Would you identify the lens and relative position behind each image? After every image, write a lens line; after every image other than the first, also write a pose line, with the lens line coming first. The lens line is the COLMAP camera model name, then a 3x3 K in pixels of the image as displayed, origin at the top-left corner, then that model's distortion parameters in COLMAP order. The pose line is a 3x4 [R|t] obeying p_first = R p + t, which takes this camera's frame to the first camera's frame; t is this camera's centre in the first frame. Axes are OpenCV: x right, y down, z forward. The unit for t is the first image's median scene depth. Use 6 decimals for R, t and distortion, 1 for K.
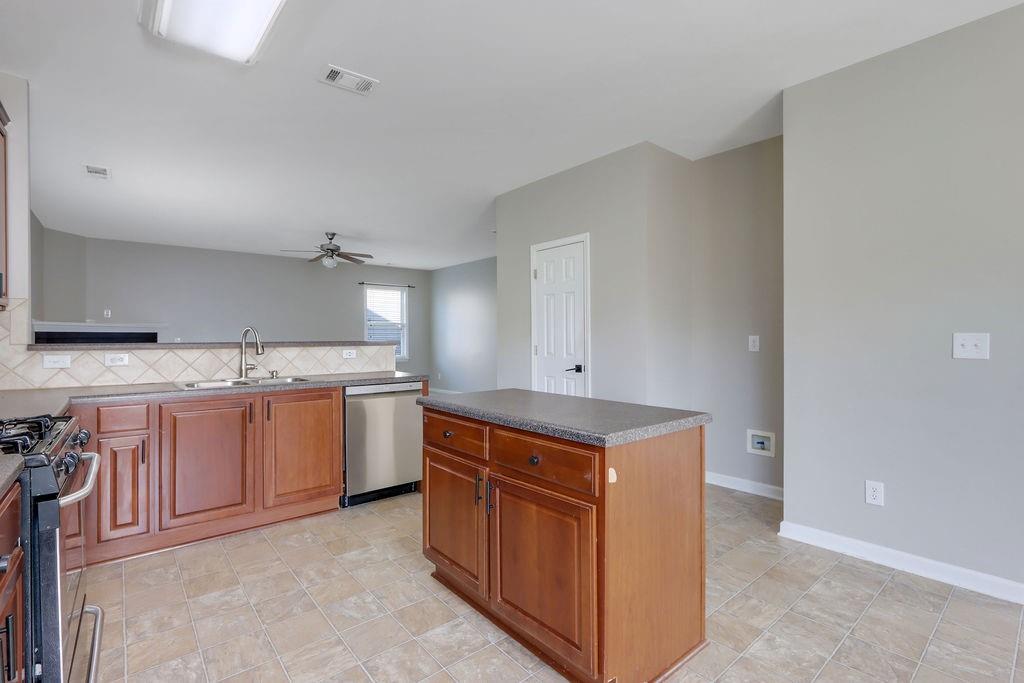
lens RADIAL K [[466.3, 0, 499.3], [0, 466.3, 335.4], [0, 0, 1]] dist [-0.011088, 0.000099]
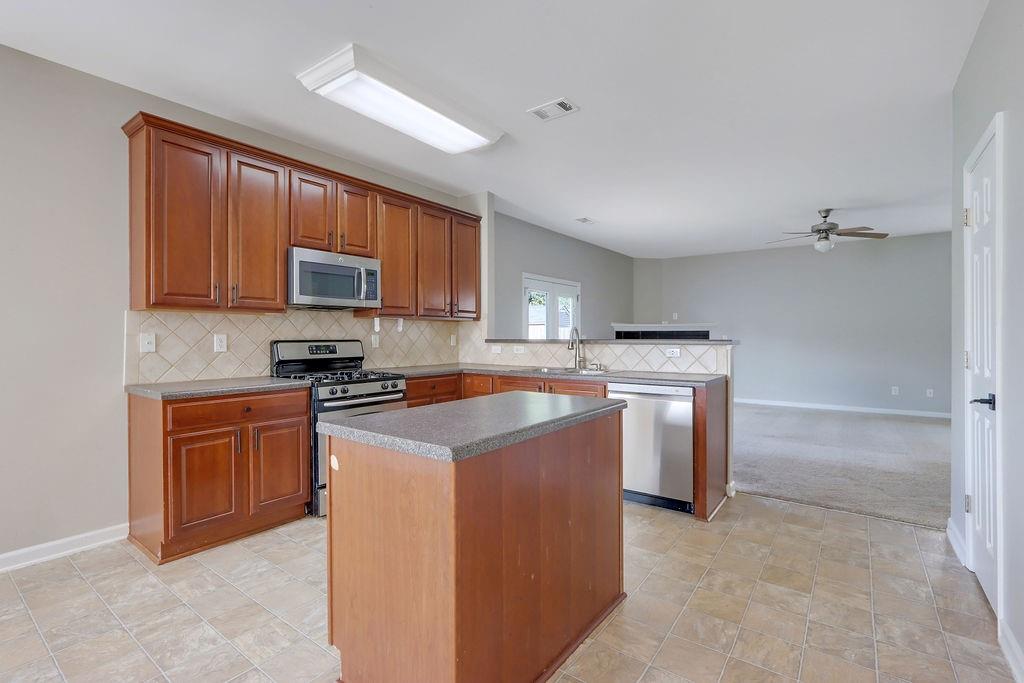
lens RADIAL K [[468.5, 0, 510.3], [0, 468.5, 339.4], [0, 0, 1]] dist [-0.007442, 0.000644]
pose [[0.251764, 0.009964, -0.967737, 0.505068], [0.004020, 0.999928, 0.011342, 0.000063], [0.967780, -0.006746, 0.251705, 0.404325]]
